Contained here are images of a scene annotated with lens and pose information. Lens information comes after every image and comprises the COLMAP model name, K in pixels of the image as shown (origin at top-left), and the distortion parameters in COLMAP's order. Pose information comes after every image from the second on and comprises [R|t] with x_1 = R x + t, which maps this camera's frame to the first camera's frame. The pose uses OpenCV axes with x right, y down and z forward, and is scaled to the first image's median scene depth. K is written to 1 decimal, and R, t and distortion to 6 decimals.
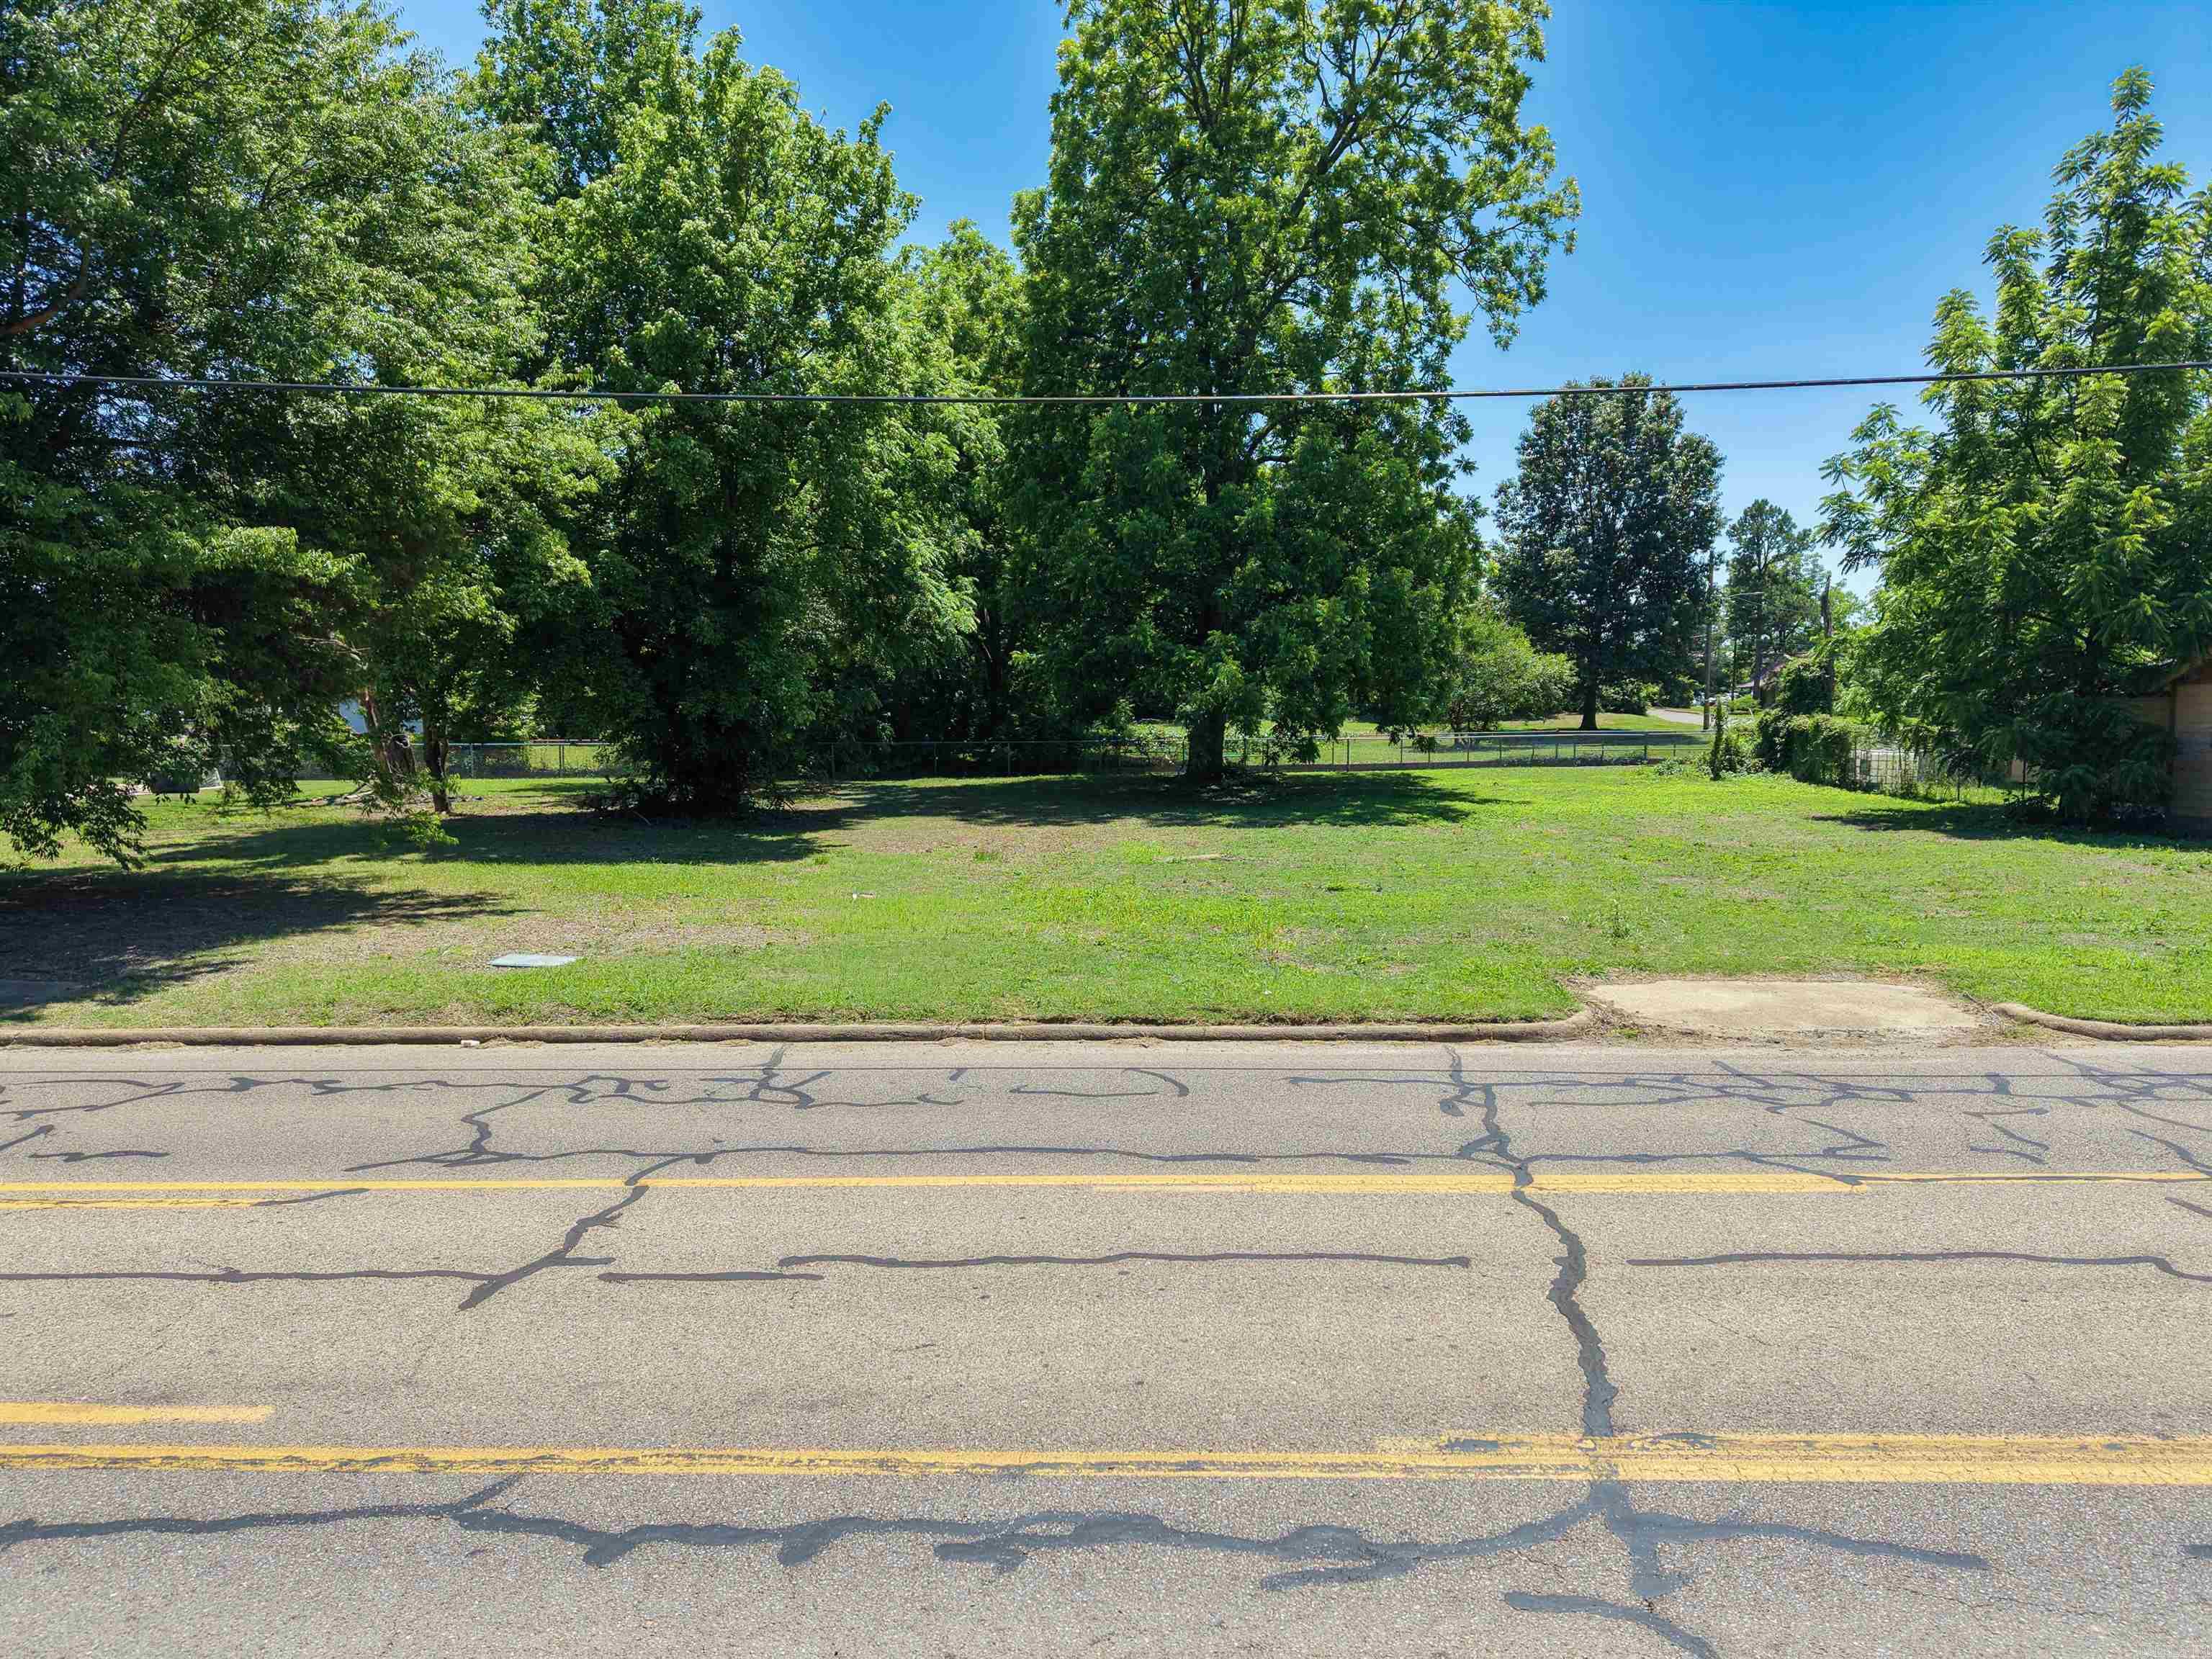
lens RADIAL K [[1483.4, 0, 1107.9], [0, 1483.4, 828.8], [0, 0, 1]] dist [0.019362, -0.013831]
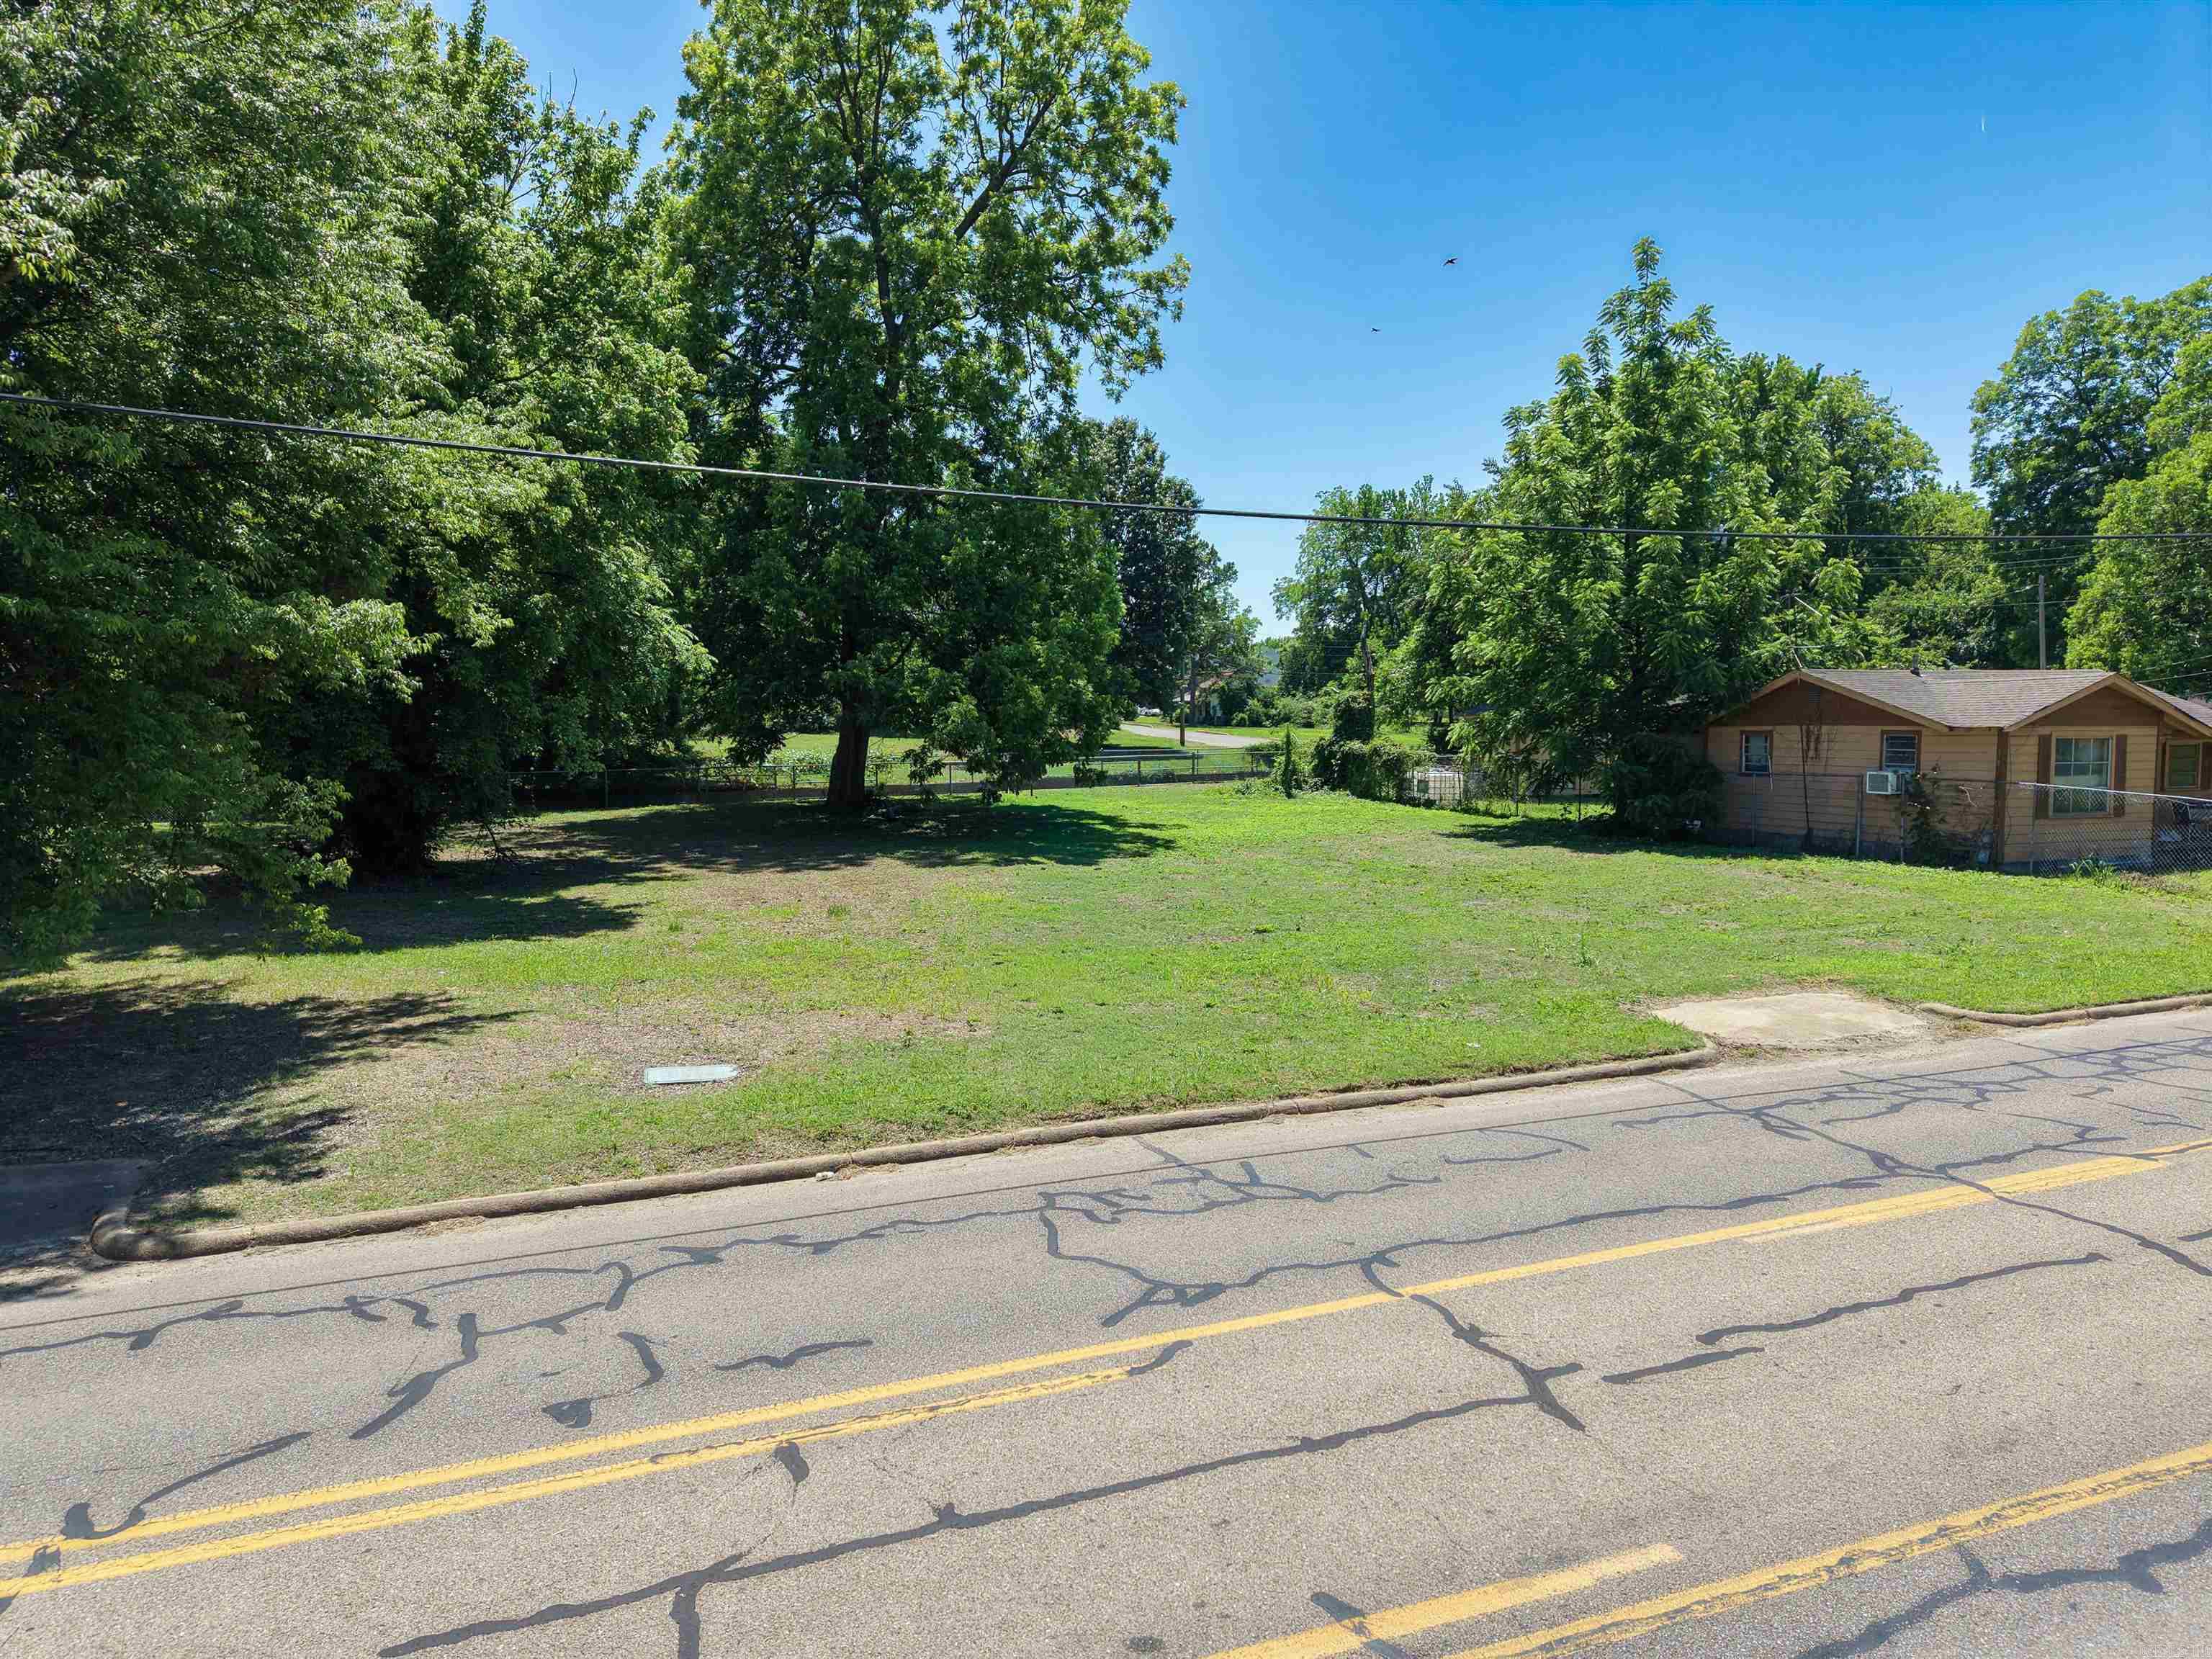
lens RADIAL K [[1478.7, 0, 1110.7], [0, 1478.7, 835.4], [0, 0, 1]] dist [0.034495, -0.035076]
pose [[0.918983, -0.032660, 0.392941, -0.220076], [0.031773, 0.999457, 0.008763, -0.025504], [-0.393014, 0.004432, 0.919522, 0.024141]]
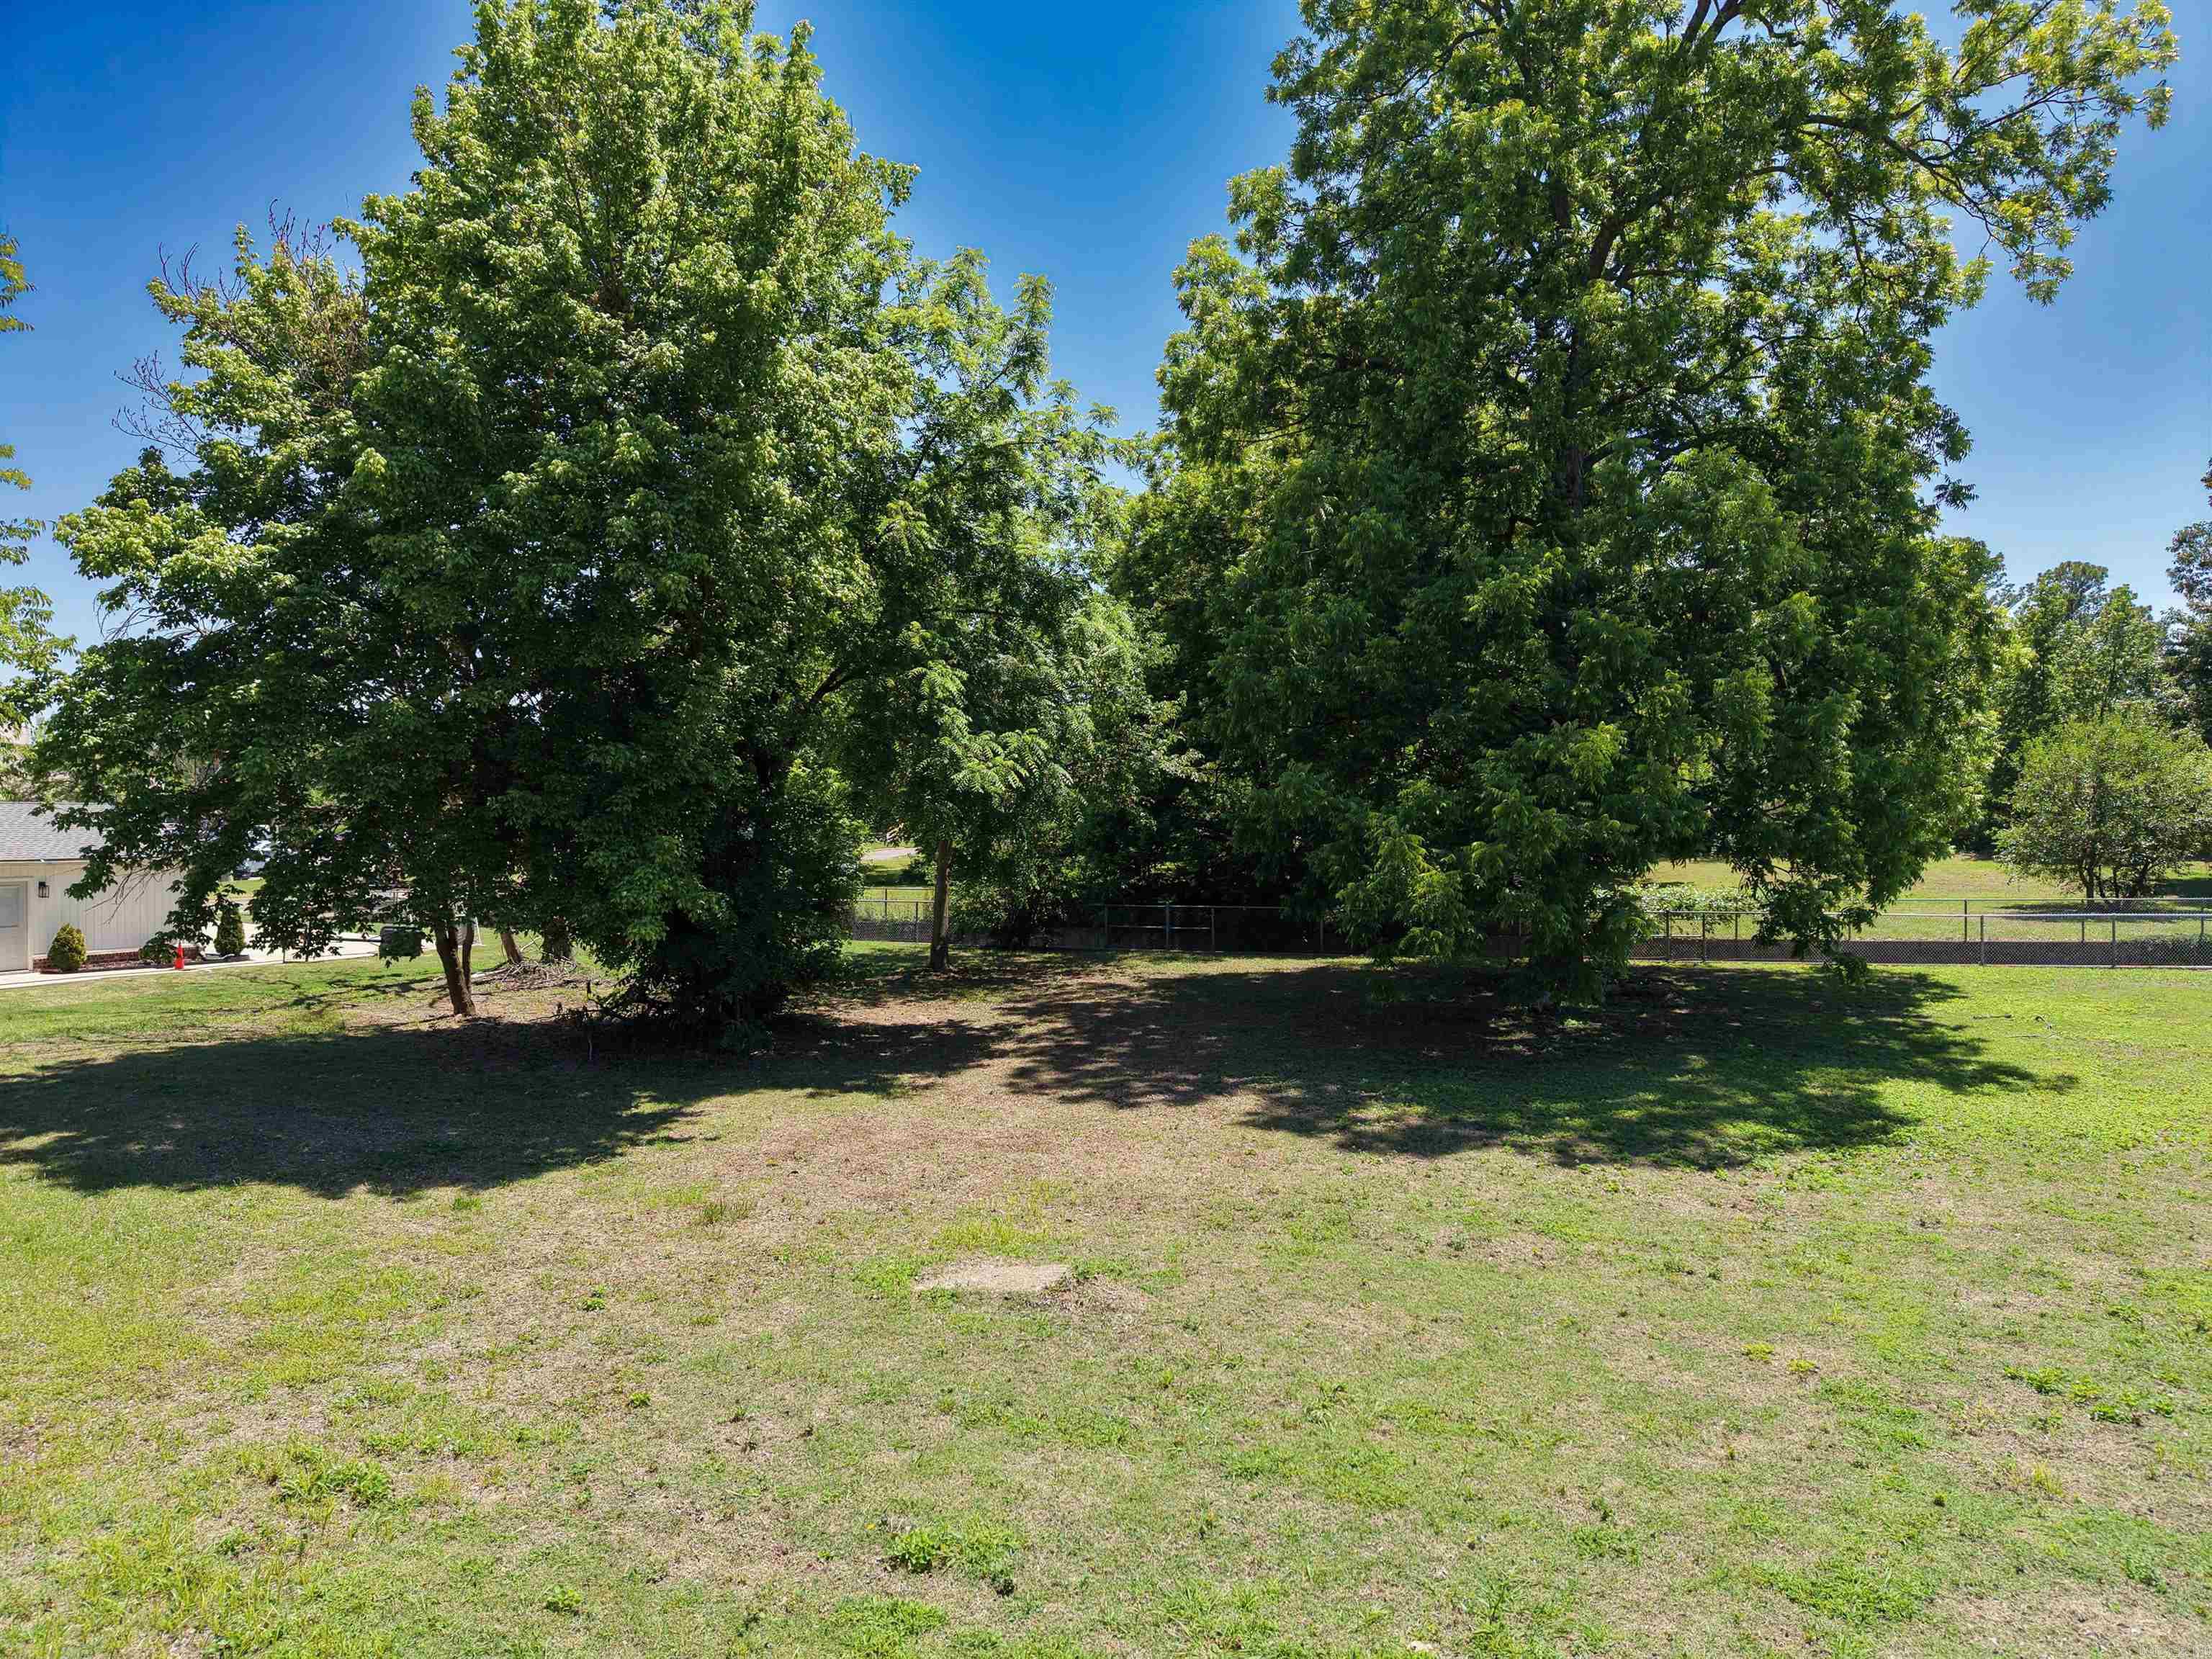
lens RADIAL K [[1483.4, 0, 1107.9], [0, 1483.4, 828.8], [0, 0, 1]] dist [0.019362, -0.013831]
pose [[0.915117, 0.002767, -0.403178, 0.208731], [-0.031241, 0.997457, -0.064065, -0.072723], [0.401975, 0.071223, 0.912876, 0.390270]]
